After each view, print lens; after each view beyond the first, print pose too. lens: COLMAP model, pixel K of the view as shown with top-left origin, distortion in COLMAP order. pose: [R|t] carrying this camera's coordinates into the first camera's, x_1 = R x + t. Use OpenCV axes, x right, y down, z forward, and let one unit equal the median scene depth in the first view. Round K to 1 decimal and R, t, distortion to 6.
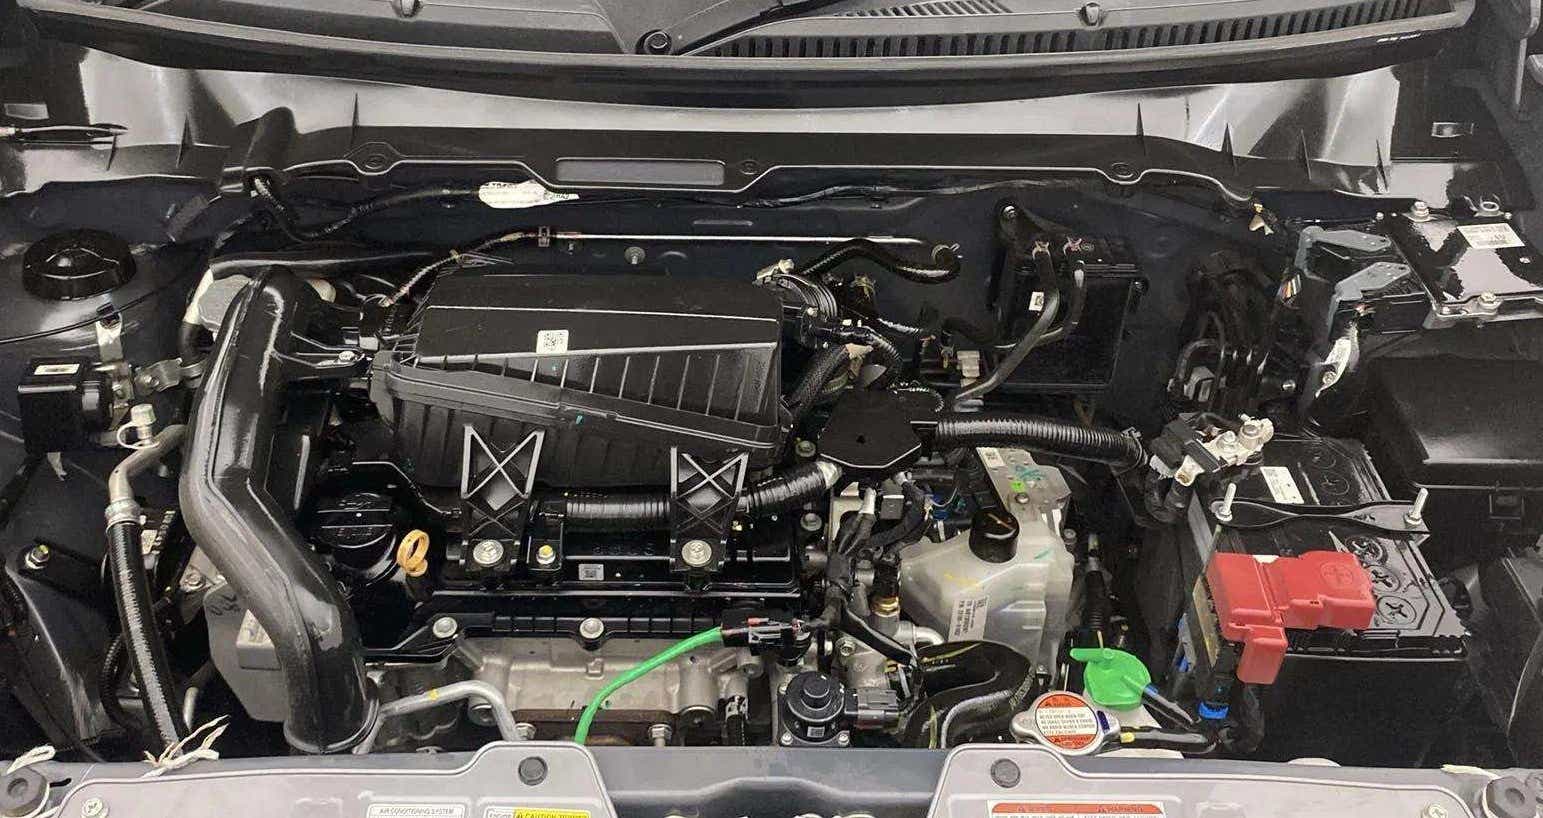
lens RADIAL K [[1368.8, 0, 705.1], [0, 1368.8, 244.9], [0, 0, 1]] dist [0.047001, -0.102942]
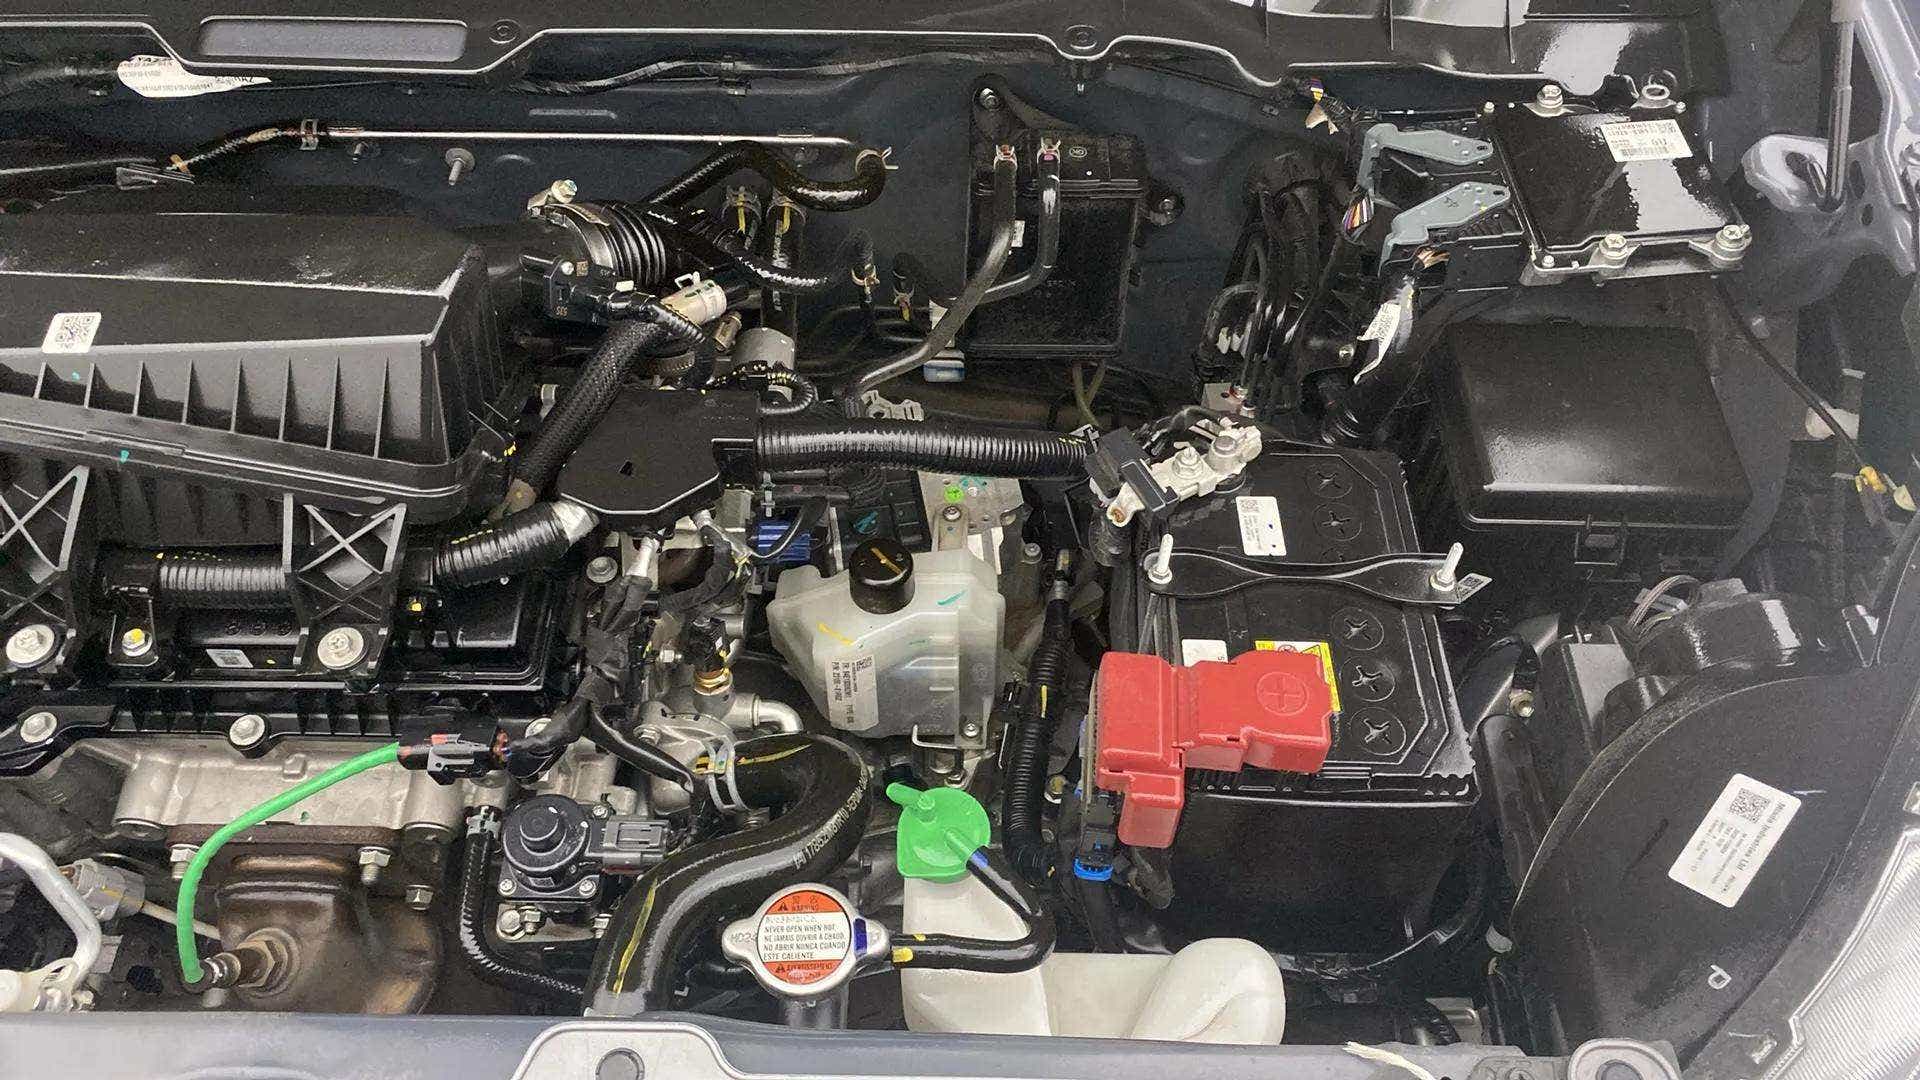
lens RADIAL K [[1367.8, 0, 948.4], [0, 1367.8, 507.5], [0, 0, 1]] dist [0.028738, -0.038098]
pose [[0.999930, 0.002496, -0.011561, 0.252598], [0.000876, 0.959173, 0.282817, -0.025213], [0.011795, -0.282808, 0.959104, 0.323197]]
